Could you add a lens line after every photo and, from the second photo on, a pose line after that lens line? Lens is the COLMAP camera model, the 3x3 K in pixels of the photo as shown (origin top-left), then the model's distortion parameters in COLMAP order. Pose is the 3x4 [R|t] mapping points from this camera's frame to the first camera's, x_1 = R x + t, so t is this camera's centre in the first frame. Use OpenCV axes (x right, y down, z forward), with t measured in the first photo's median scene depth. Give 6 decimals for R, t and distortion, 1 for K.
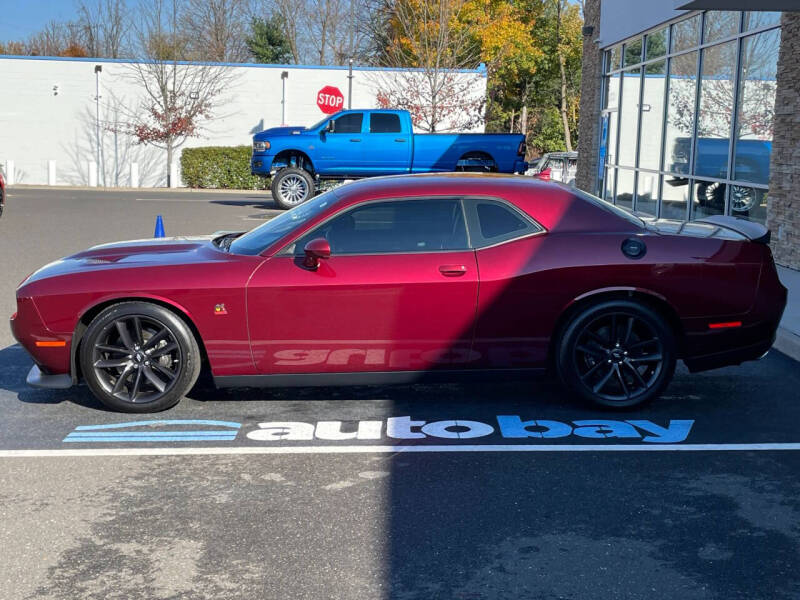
lens RADIAL K [[1214.9, 0, 400.0], [0, 1214.9, 300.0], [0, 0, 1]] dist [0.127904, -0.197525]
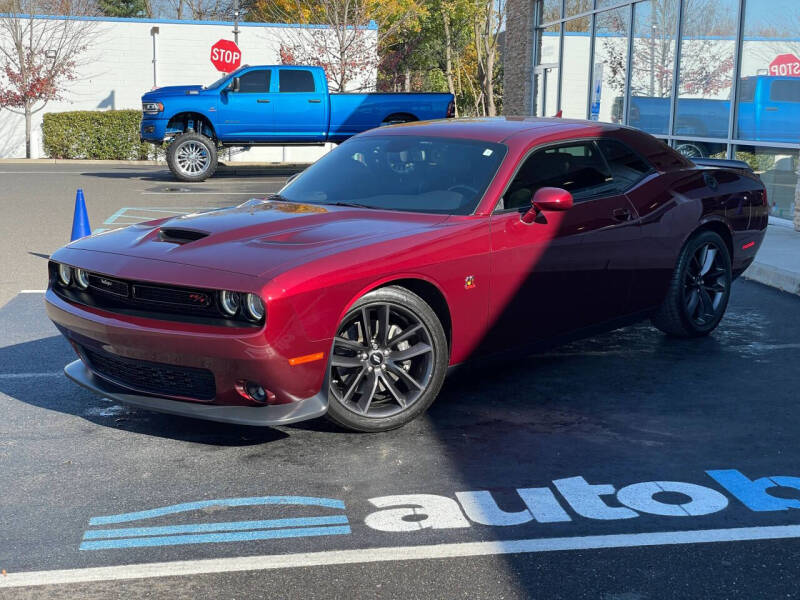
lens RADIAL K [[1244.6, 0, 398.0], [0, 1244.6, 277.0], [0, 0, 1]] dist [0.131873, -0.201317]
pose [[0.991663, -0.024036, 0.126599, -0.055386], [0.023711, 0.999711, 0.004075, -0.006486], [-0.126660, -0.001039, 0.991946, 0.098855]]
